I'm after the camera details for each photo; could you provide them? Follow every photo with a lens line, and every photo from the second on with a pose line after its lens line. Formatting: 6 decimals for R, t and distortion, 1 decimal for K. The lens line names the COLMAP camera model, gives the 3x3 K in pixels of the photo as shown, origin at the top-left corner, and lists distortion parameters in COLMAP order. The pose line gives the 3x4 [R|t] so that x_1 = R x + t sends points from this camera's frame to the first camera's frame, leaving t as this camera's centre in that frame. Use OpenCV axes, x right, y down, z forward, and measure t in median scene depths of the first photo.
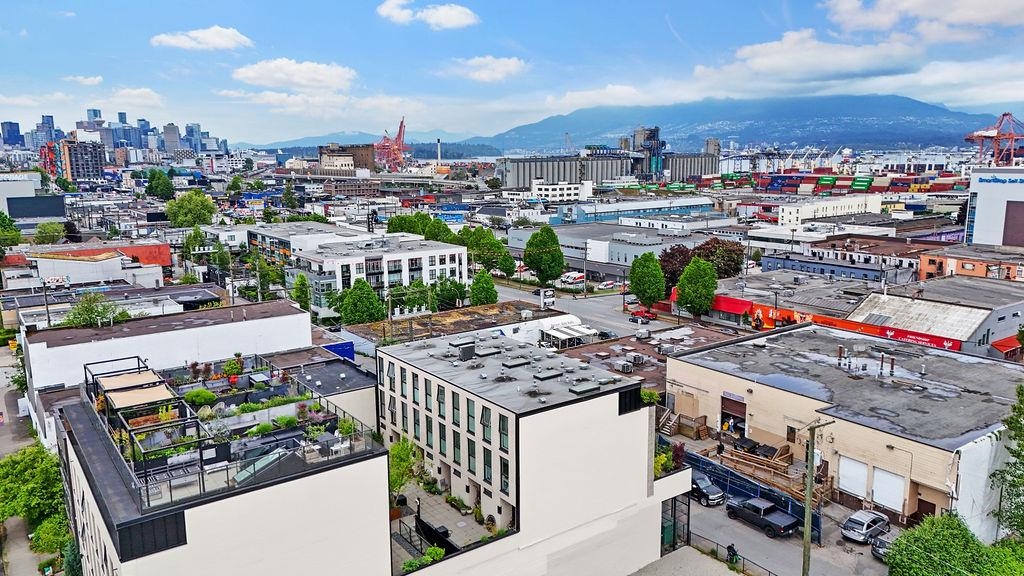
lens RADIAL K [[747.2, 0, 516.4], [0, 747.2, 292.5], [0, 0, 1]] dist [0.059687, -0.041860]
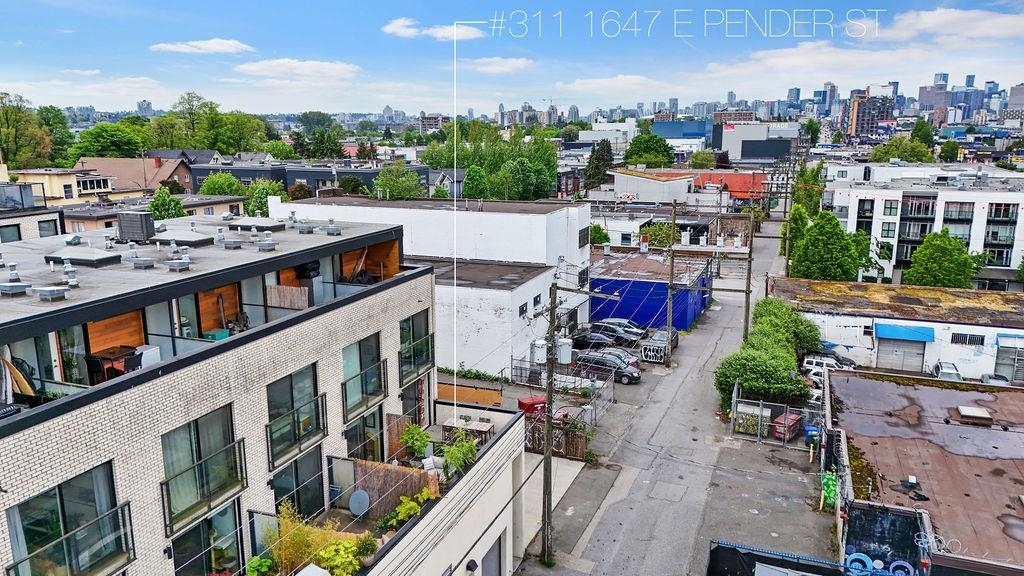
lens RADIAL K [[747.2, 0, 511.4], [0, 747.2, 289.3], [0, 0, 1]] dist [0.059687, -0.041860]
pose [[0.535892, 0.186974, -0.823323, 0.172558], [-0.156349, 0.980280, 0.120853, 0.009642], [0.829684, 0.063962, 0.554557, 0.357178]]
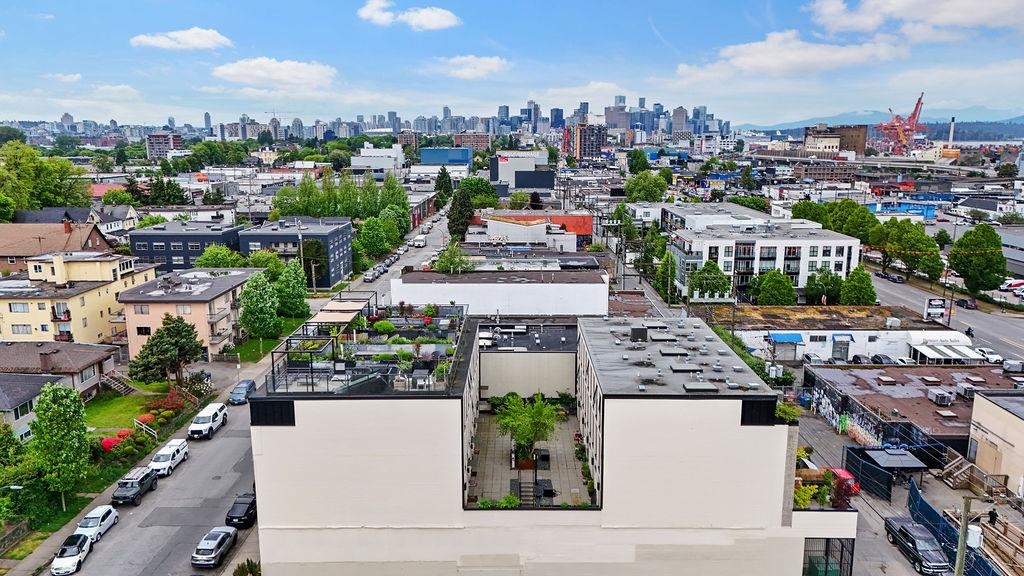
lens RADIAL K [[747.2, 0, 513.9], [0, 747.2, 290.3], [0, 0, 1]] dist [0.059687, -0.041860]
pose [[0.803983, 0.128090, -0.580693, 0.143758], [-0.115883, 0.991552, 0.058276, -0.006570], [0.583252, 0.020439, 0.812034, 0.032360]]
